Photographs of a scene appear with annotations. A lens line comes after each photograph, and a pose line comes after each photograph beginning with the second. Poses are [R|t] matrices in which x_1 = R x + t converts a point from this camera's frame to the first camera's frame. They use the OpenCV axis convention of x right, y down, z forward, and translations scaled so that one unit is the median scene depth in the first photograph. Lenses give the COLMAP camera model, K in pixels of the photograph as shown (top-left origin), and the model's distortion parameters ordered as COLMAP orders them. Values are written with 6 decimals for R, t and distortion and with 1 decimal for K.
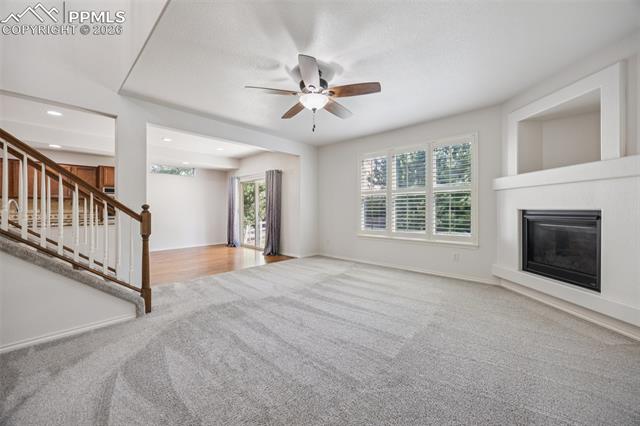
lens RADIAL K [[245.5, 0, 321.2], [0, 245.5, 209.0], [0, 0, 1]] dist [0.001108, 0.000075]
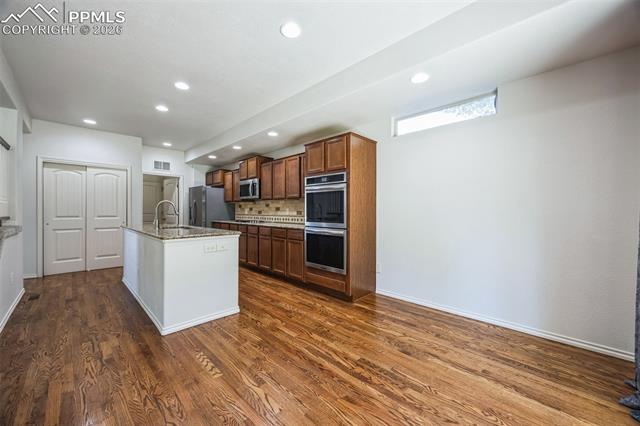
lens RADIAL K [[244.4, 0, 321.4], [0, 244.4, 212.2], [0, 0, 1]] dist [-0.001365, -0.000189]
pose [[-0.032696, 0.005120, -0.999452, -0.383162], [-0.003178, 0.999981, 0.005227, 0.000307], [0.999460, 0.003347, -0.032679, 1.671235]]
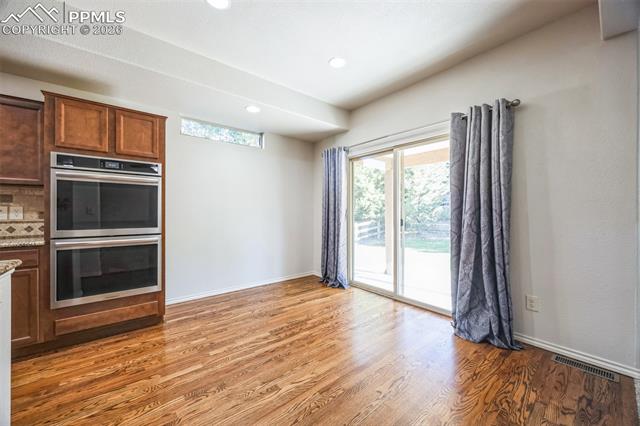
lens RADIAL K [[244.4, 0, 321.4], [0, 244.4, 212.2], [0, 0, 1]] dist [-0.001365, -0.000189]
pose [[0.990144, -0.000304, -0.140056, -0.697382], [0.000215, 1.000000, -0.000652, 0.002466], [0.140056, 0.000616, 0.990143, 1.099509]]
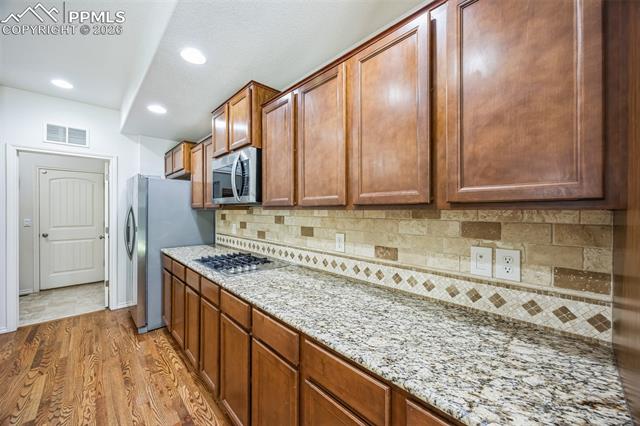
lens RADIAL K [[244.4, 0, 321.4], [0, 244.4, 212.2], [0, 0, 1]] dist [-0.001365, -0.000189]
pose [[-0.068225, 0.006813, -0.997647, -1.293317], [-0.004694, 0.999963, 0.007150, -0.057399], [0.997659, 0.005171, -0.068191, 1.431015]]
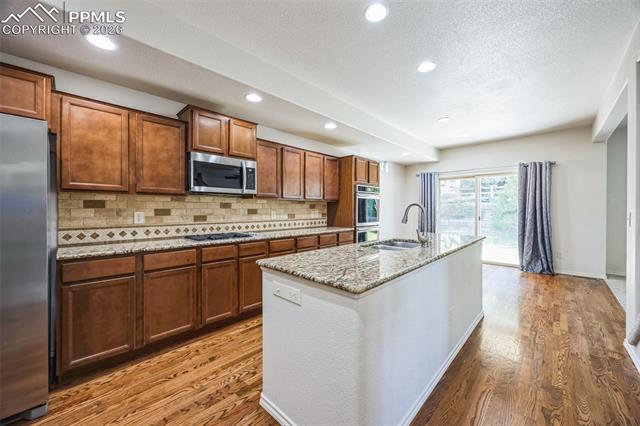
lens RADIAL K [[252.9, 0, 320.0], [0, 252.9, 213.0], [0, 0, 1]] dist [-0.000617, -0.000056]
pose [[0.999692, -0.000676, -0.024803, -1.537888], [0.000932, 0.999946, 0.010333, -0.015067], [0.024794, -0.010353, 0.999639, 0.366966]]
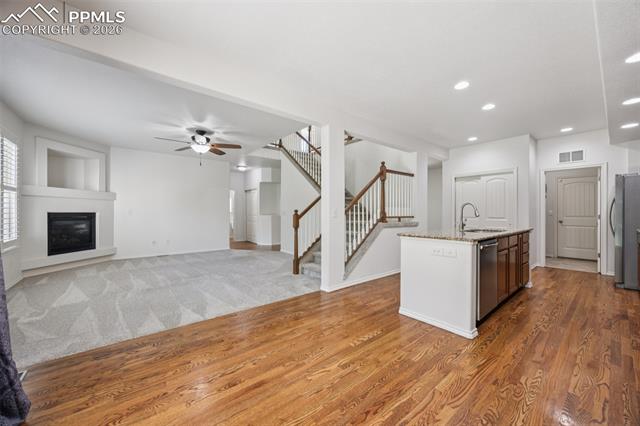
lens RADIAL K [[245.1, 0, 320.0], [0, 245.1, 213.0], [0, 0, 1]] dist [-0.000918, -0.000091]
pose [[-0.989720, -0.001586, 0.143007, -0.872921], [-0.001201, 0.999995, 0.002783, 0.000952], [-0.143011, 0.002582, -0.989718, 2.066549]]
